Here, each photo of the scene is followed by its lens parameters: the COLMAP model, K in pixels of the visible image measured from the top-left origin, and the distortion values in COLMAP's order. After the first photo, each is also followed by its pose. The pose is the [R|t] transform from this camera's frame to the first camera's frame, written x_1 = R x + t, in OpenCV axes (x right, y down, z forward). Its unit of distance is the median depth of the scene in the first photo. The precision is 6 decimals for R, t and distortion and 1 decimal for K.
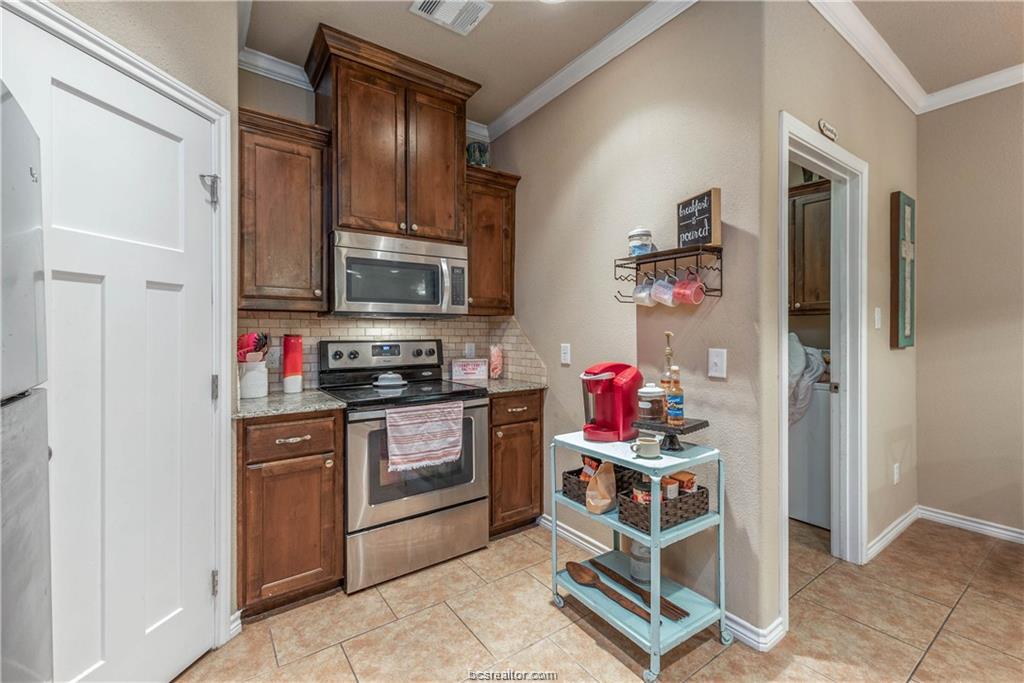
lens RADIAL K [[429.5, 0, 516.5], [0, 429.5, 336.0], [0, 0, 1]] dist [0.000323, 0.000006]
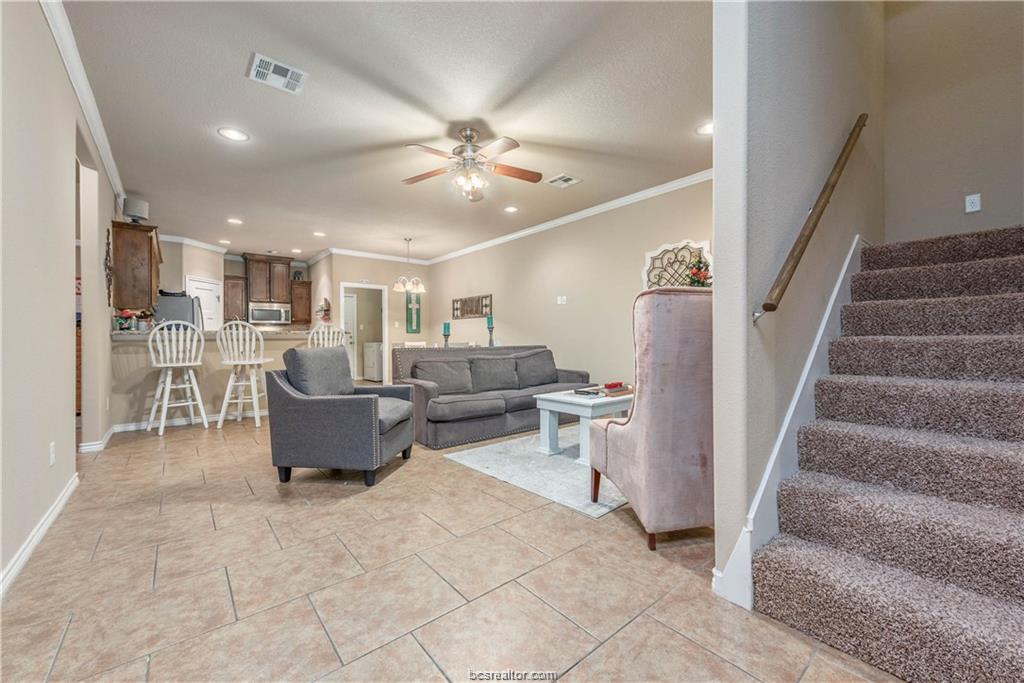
lens RADIAL K [[404.7, 0, 506.7], [0, 404.7, 339.6], [0, 0, 1]] dist [-0.000697, -0.000034]
pose [[0.997325, -0.007200, 0.072744, 1.513727], [0.007663, 0.999952, -0.006079, 0.123096], [-0.072696, 0.006620, 0.997332, -2.604812]]
